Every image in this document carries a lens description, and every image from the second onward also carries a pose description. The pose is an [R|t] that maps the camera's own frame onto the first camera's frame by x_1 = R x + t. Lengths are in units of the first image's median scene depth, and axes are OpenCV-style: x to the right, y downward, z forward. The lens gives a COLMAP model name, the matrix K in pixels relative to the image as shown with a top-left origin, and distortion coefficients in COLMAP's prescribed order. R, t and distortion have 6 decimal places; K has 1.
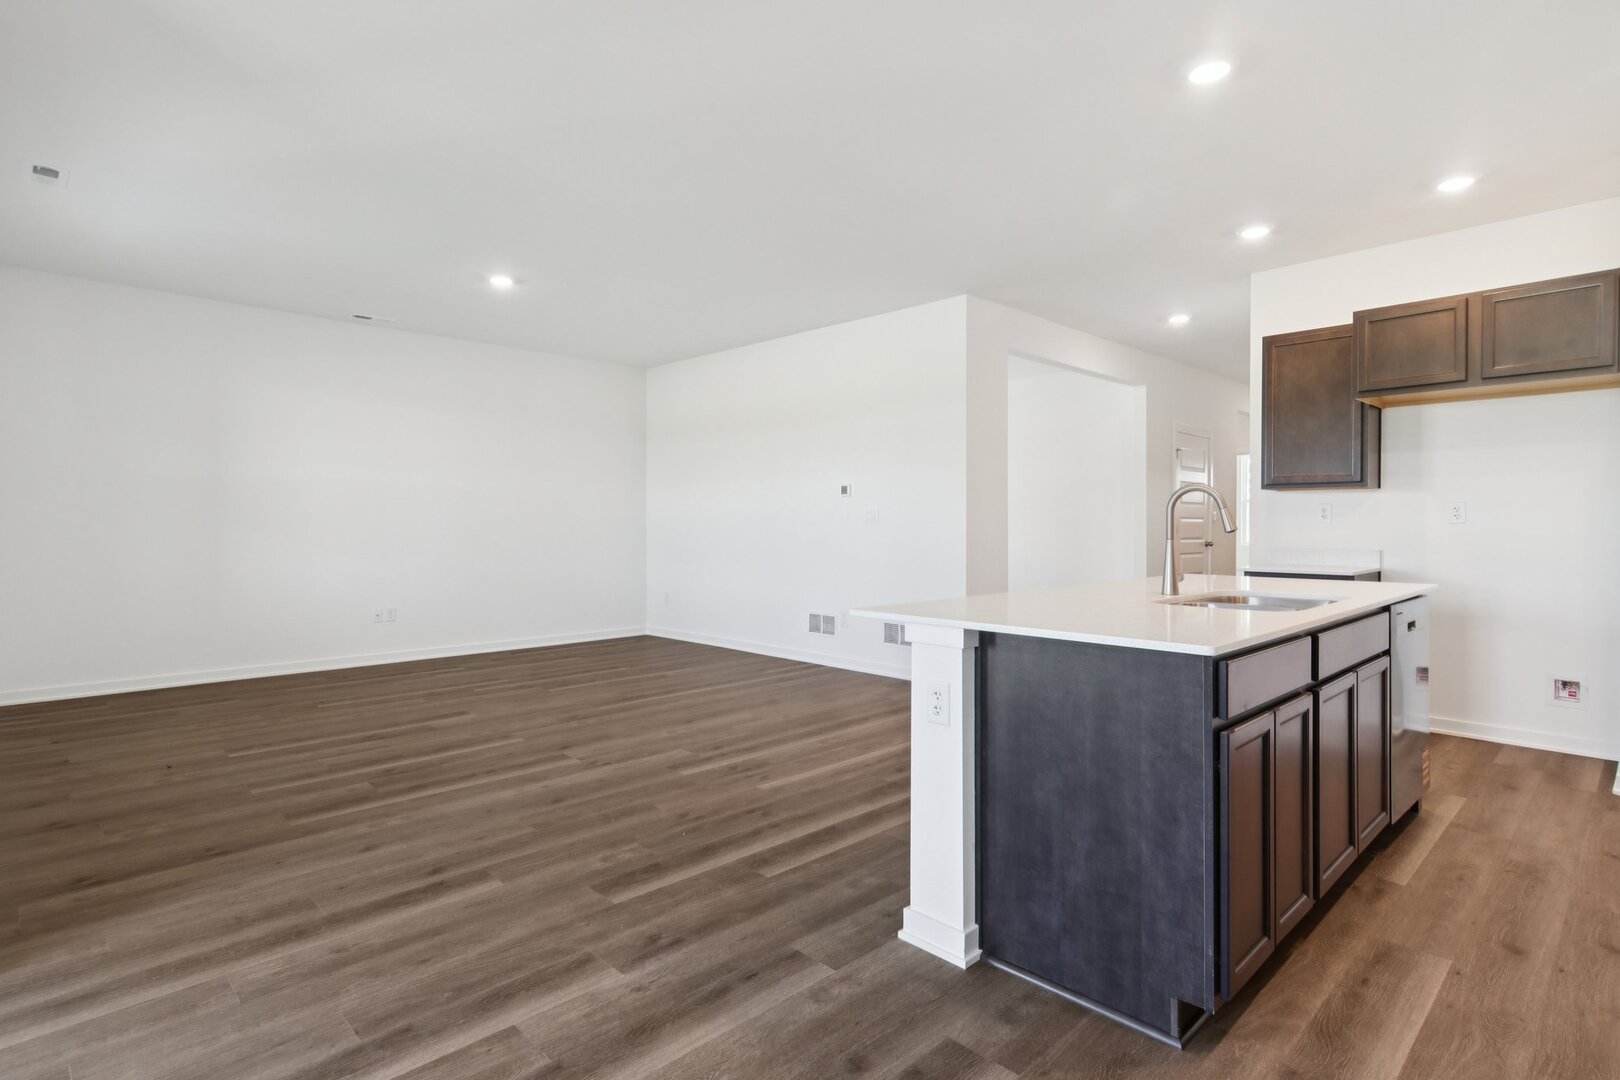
lens RADIAL K [[822.6, 0, 807.8], [0, 822.6, 530.0], [0, 0, 1]] dist [0.013316, 0.005449]
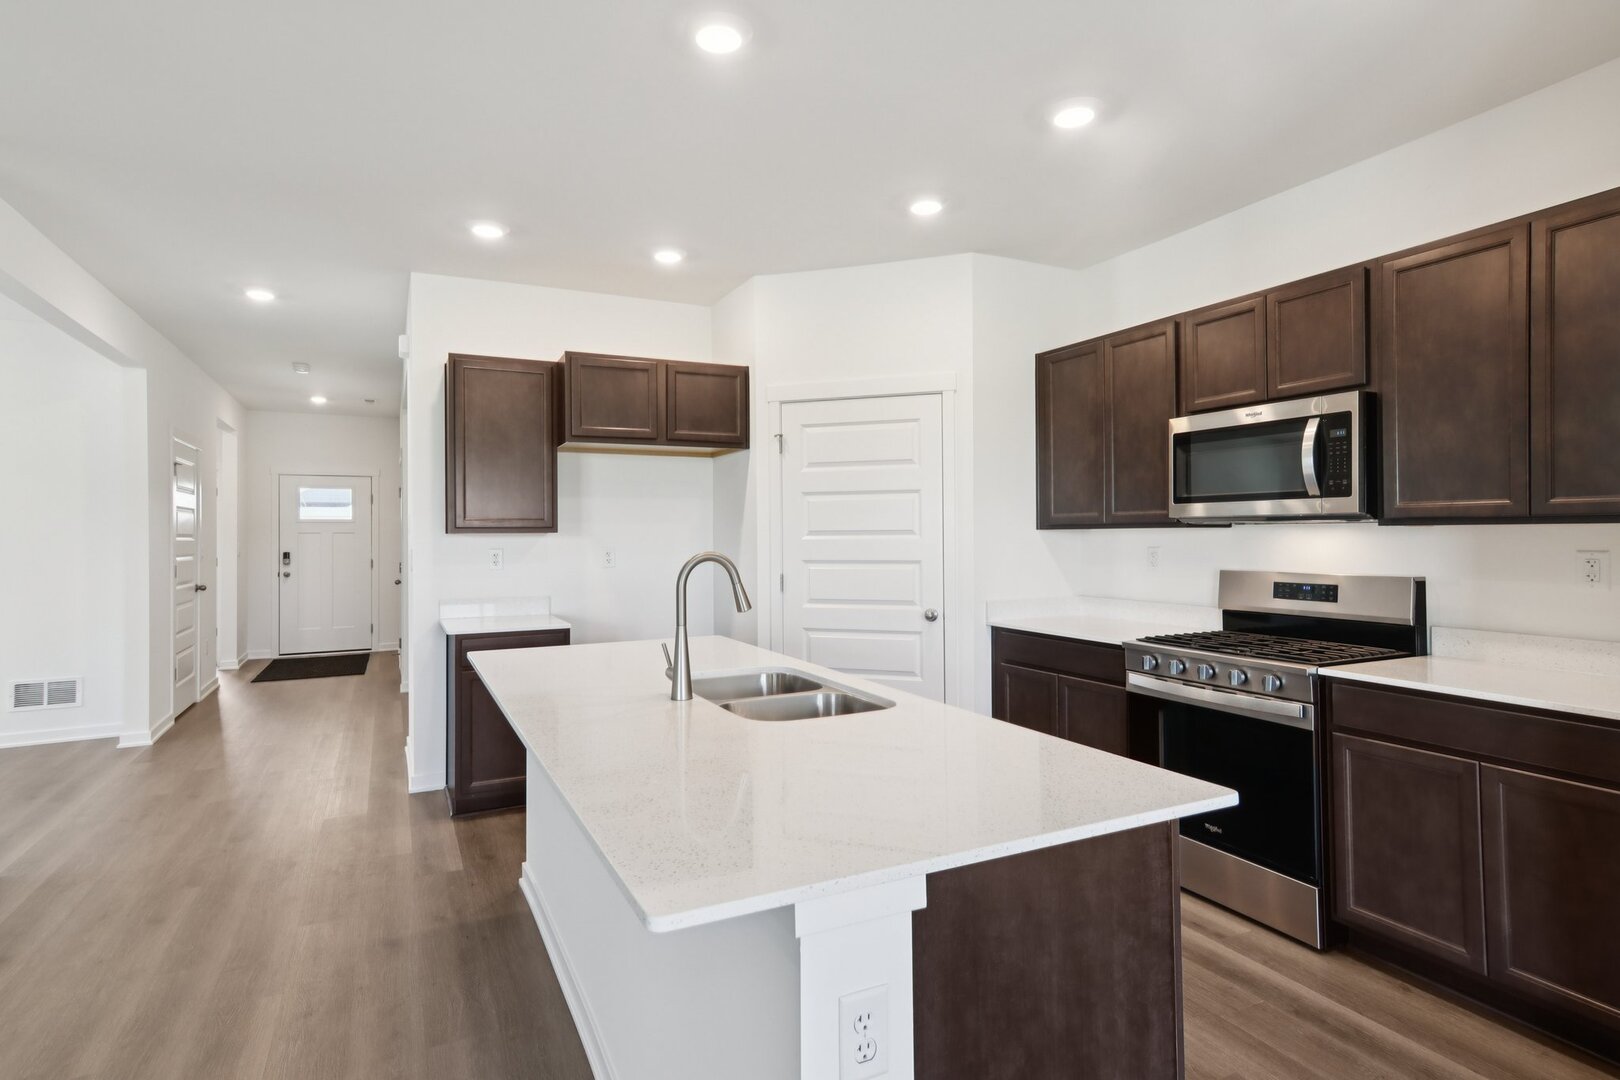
lens RADIAL K [[822.6, 0, 799.4], [0, 822.6, 540.3], [0, 0, 1]] dist [0.013316, 0.005449]
pose [[0.312723, -0.008098, 0.949810, -0.199121], [0.015363, 0.999876, 0.003467, -0.054590], [-0.949720, 0.013507, 0.312809, 0.557512]]
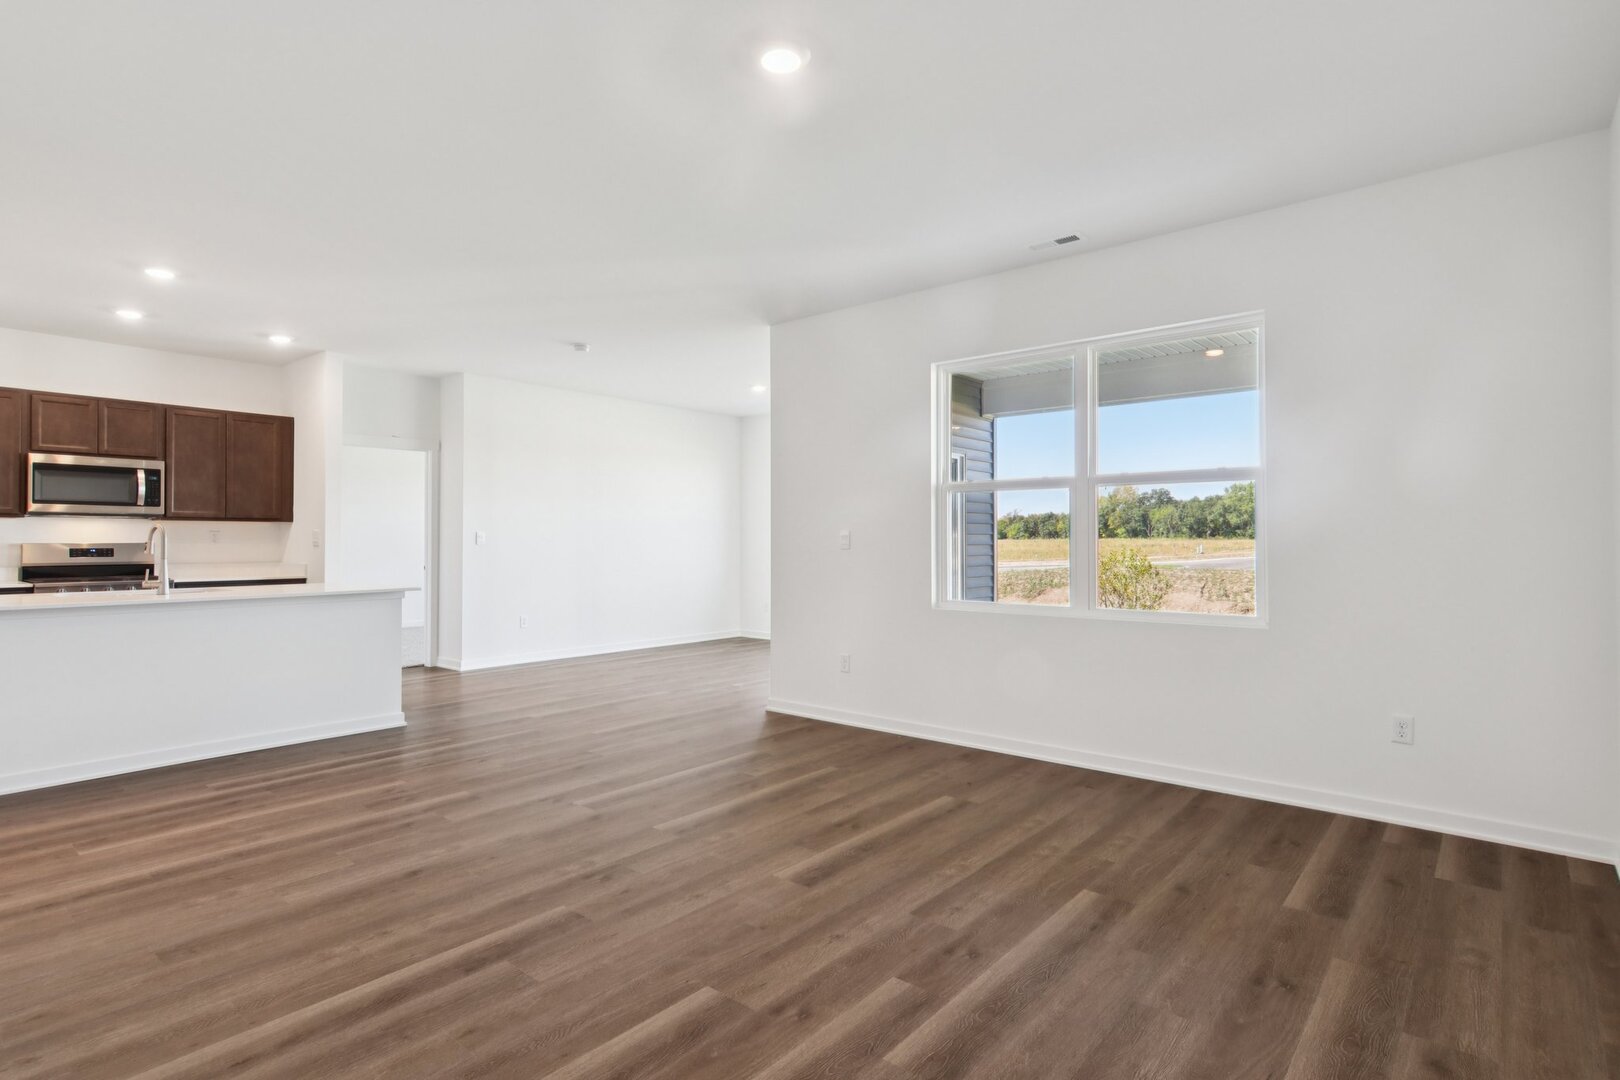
lens RADIAL K [[822.6, 0, 809.1], [0, 822.6, 527.6], [0, 0, 1]] dist [0.013316, 0.005449]
pose [[-0.995288, -0.003364, -0.096904, -0.520363], [-0.003026, 0.999989, -0.003633, -0.037730], [0.096915, -0.003322, -0.995287, 2.257773]]
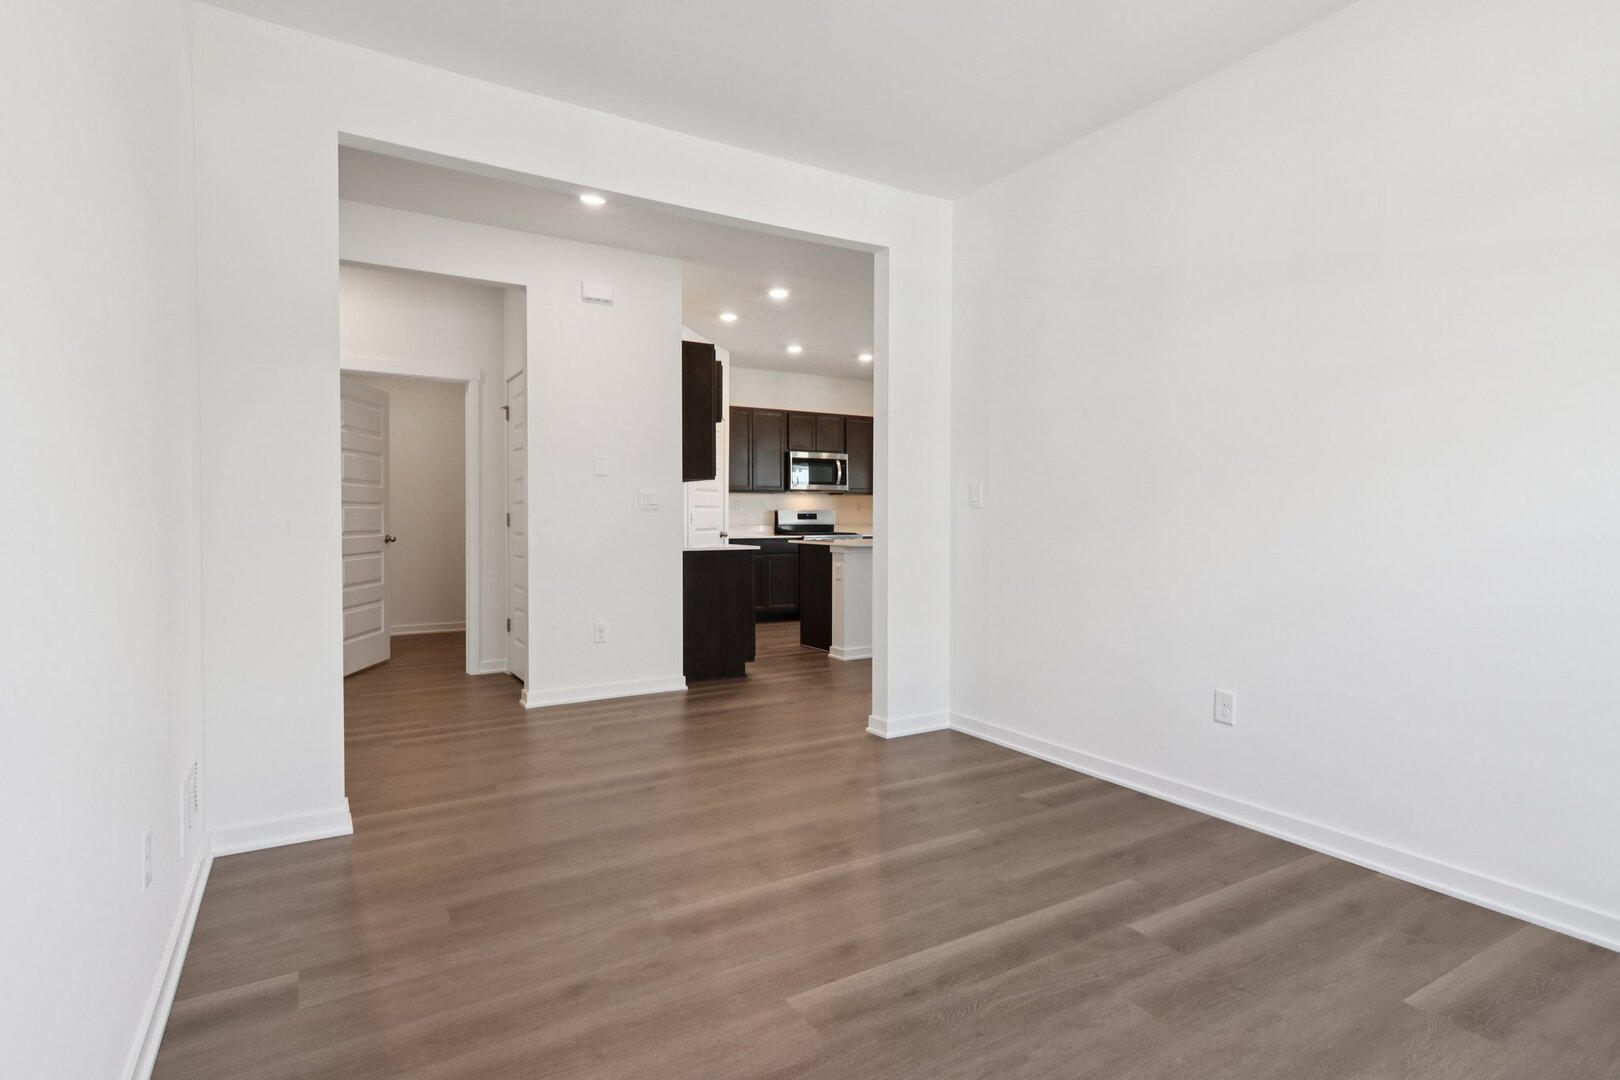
lens RADIAL K [[822.6, 0, 813.1], [0, 822.6, 516.5], [0, 0, 1]] dist [0.013316, 0.005449]
pose [[-0.971161, -0.002368, 0.238411, 0.192514], [0.000877, 0.999908, 0.013505, -0.020999], [-0.238421, 0.013325, -0.971070, 2.910327]]
